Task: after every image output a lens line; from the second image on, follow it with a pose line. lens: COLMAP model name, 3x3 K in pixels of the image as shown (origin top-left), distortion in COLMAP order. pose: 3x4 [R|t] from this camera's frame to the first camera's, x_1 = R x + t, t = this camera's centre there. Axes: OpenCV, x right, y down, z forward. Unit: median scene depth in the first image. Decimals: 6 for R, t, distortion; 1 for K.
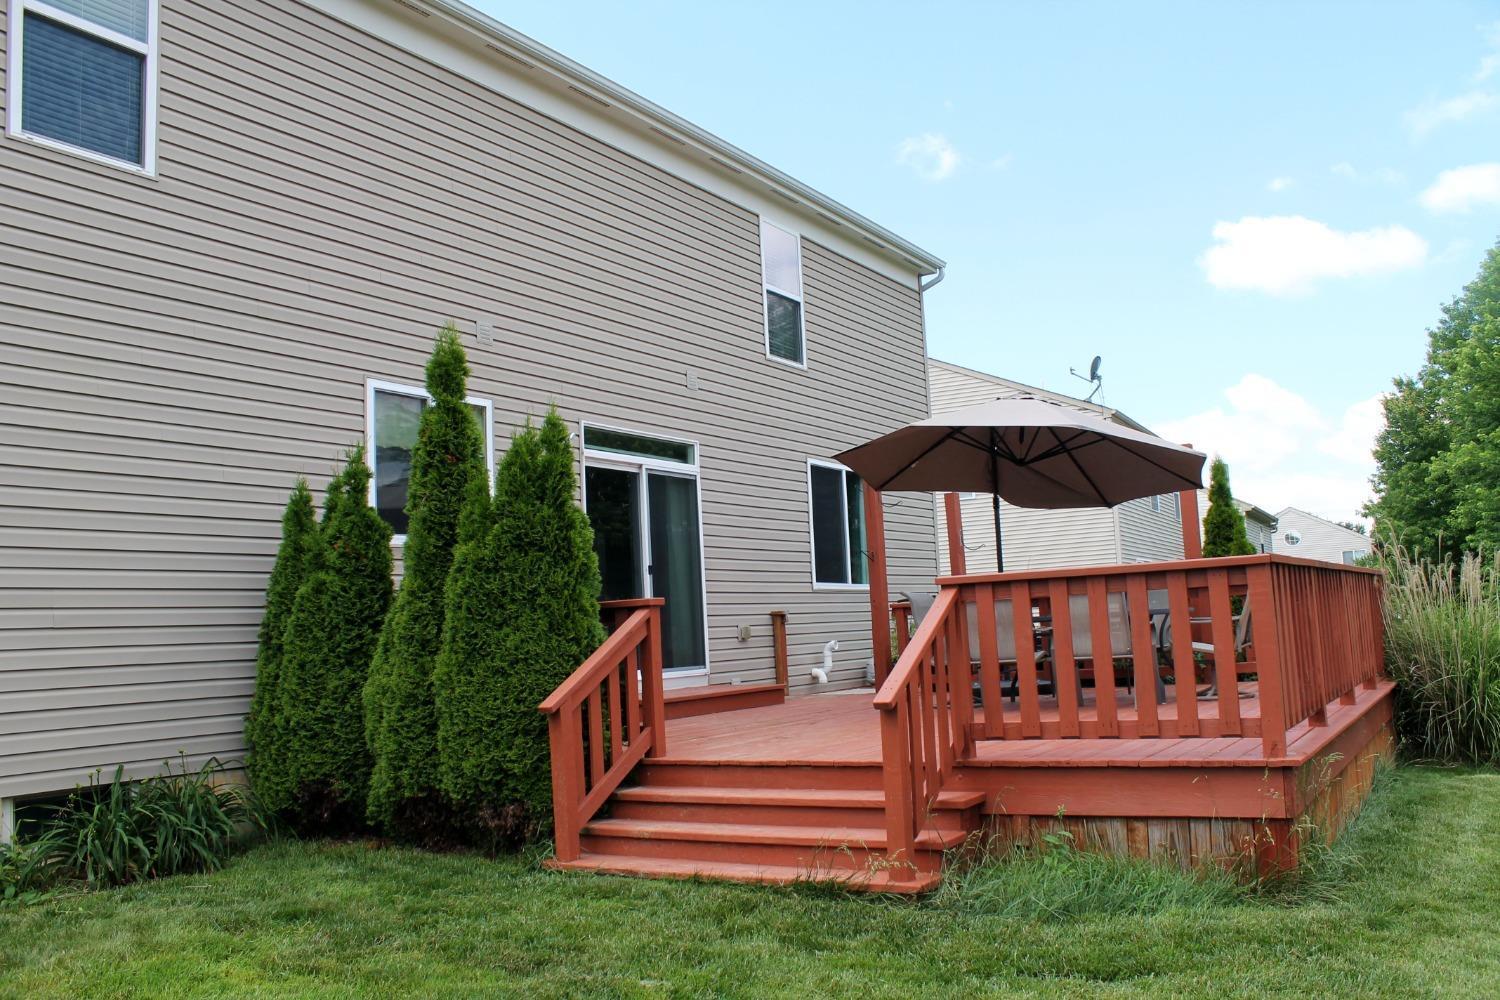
lens RADIAL K [[1268.3, 0, 757.7], [0, 1268.3, 529.3], [0, 0, 1]] dist [-0.160612, 0.153913]
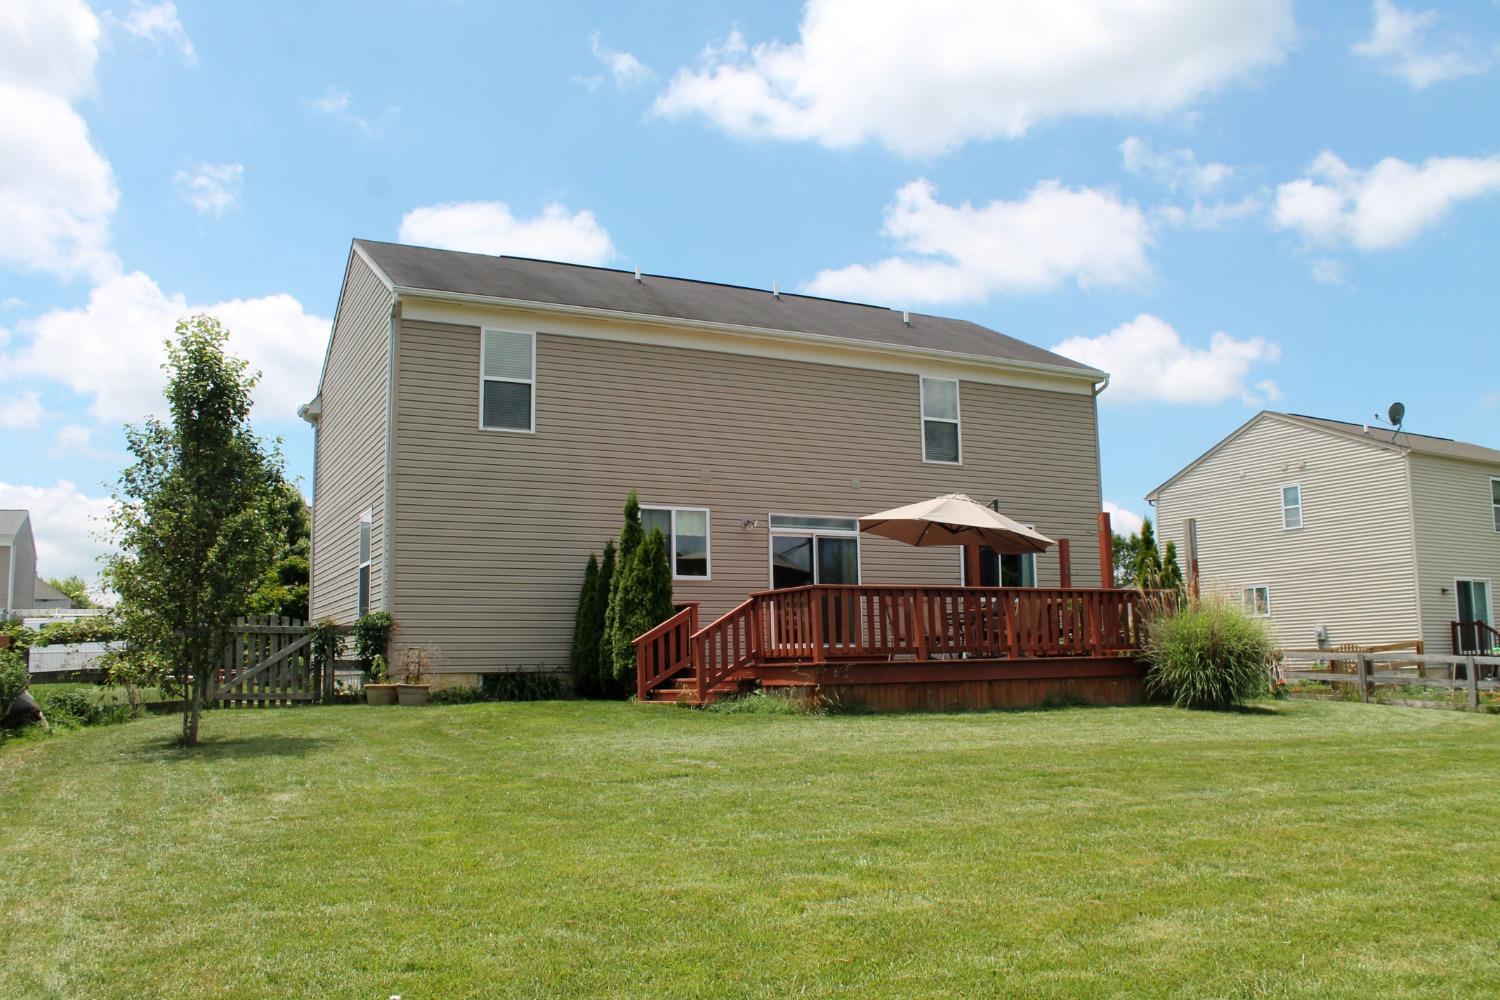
lens RADIAL K [[1268.3, 0, 757.7], [0, 1268.3, 529.3], [0, 0, 1]] dist [-0.160612, 0.153913]
pose [[0.855670, -0.024633, -0.516935, 1.272065], [0.017576, 0.999674, -0.018543, -0.037600], [0.517223, 0.006781, 0.855824, -1.005231]]
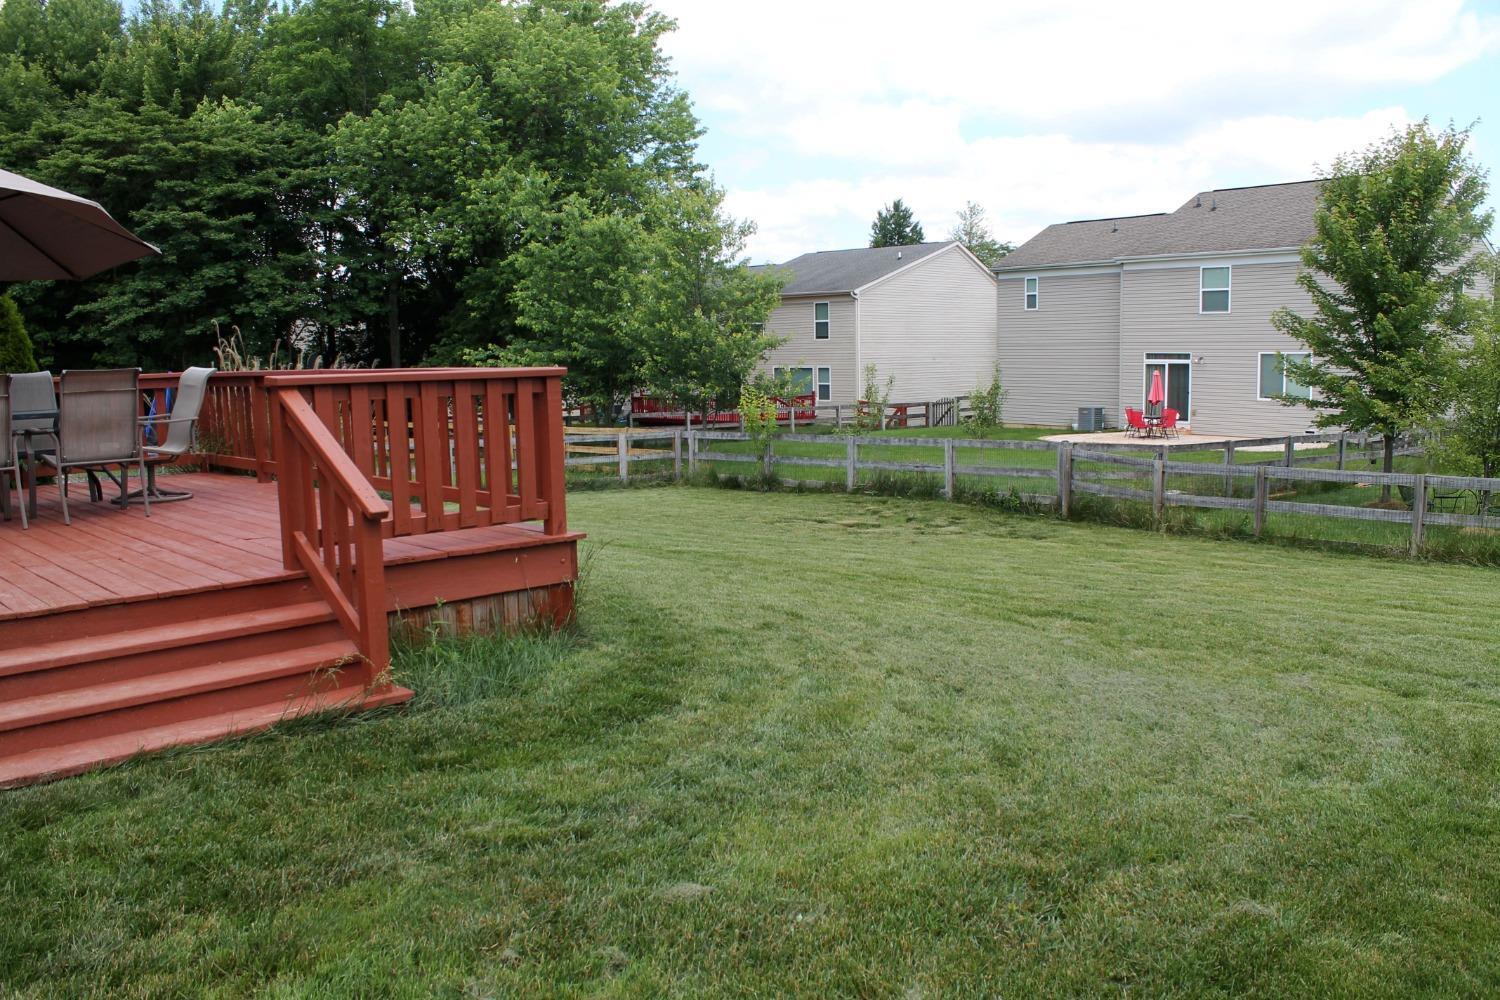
lens RADIAL K [[1268.3, 0, 757.7], [0, 1268.3, 529.3], [0, 0, 1]] dist [-0.160612, 0.153913]
pose [[0.273898, -0.092073, 0.957341, -0.545396], [-0.071969, 0.990654, 0.115867, 0.013894], [-0.959062, -0.100635, 0.264712, 0.350112]]
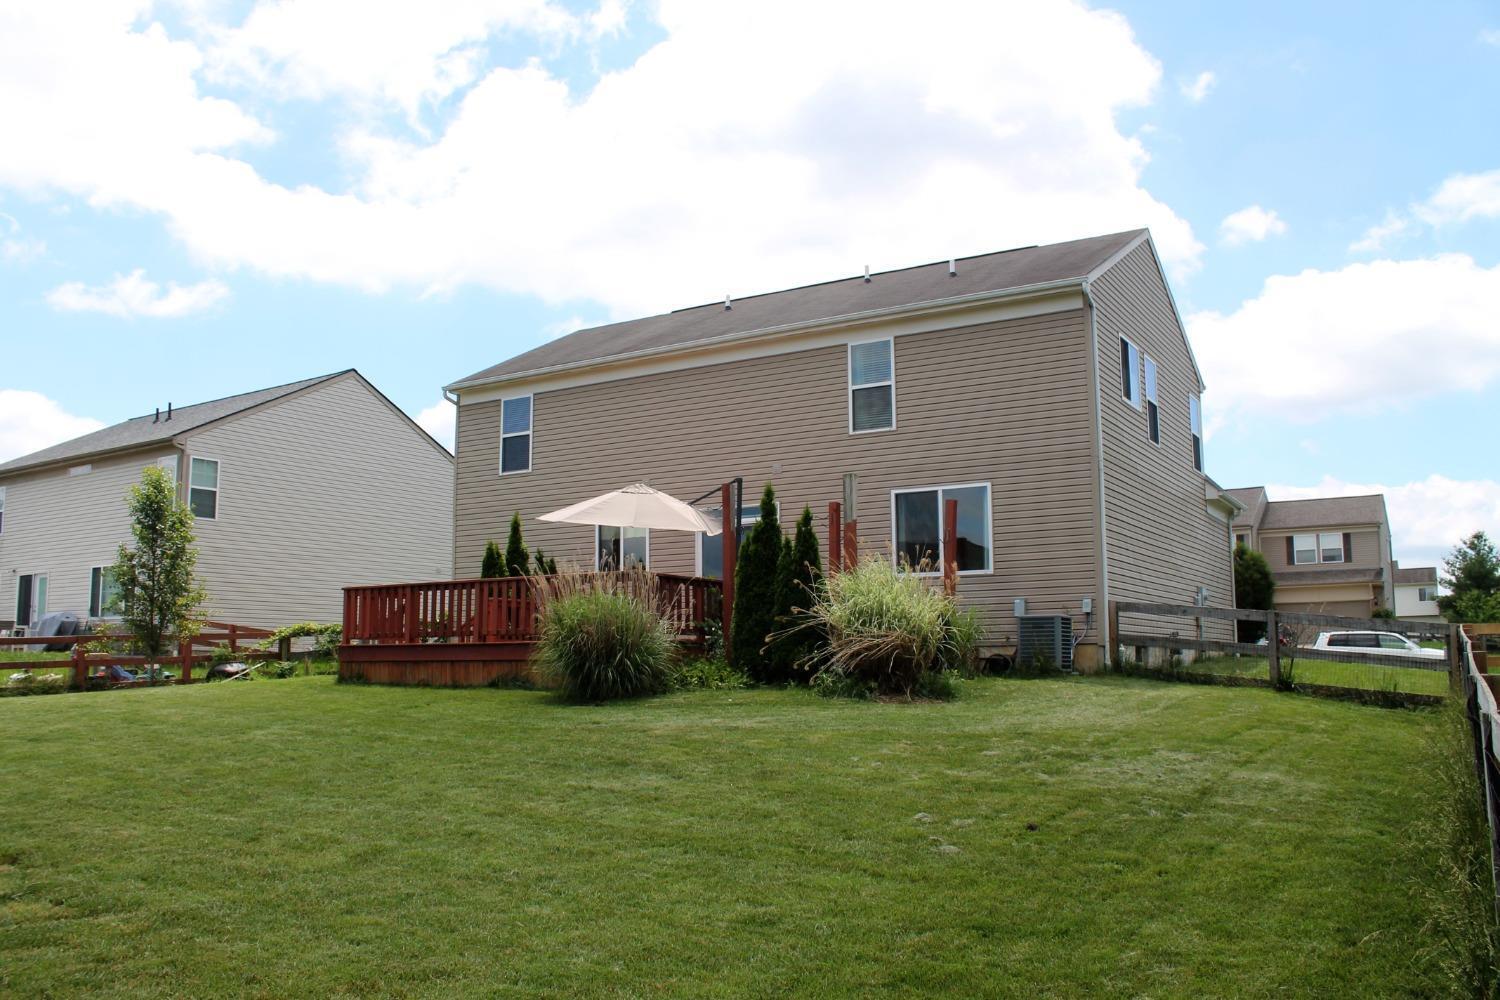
lens RADIAL K [[1268.3, 0, 757.7], [0, 1268.3, 529.3], [0, 0, 1]] dist [-0.160612, 0.153913]
pose [[-0.008077, -0.055730, -0.998413, 2.395065], [0.092503, 0.994123, -0.056239, 0.064608], [0.995680, -0.092810, -0.002874, 0.711226]]
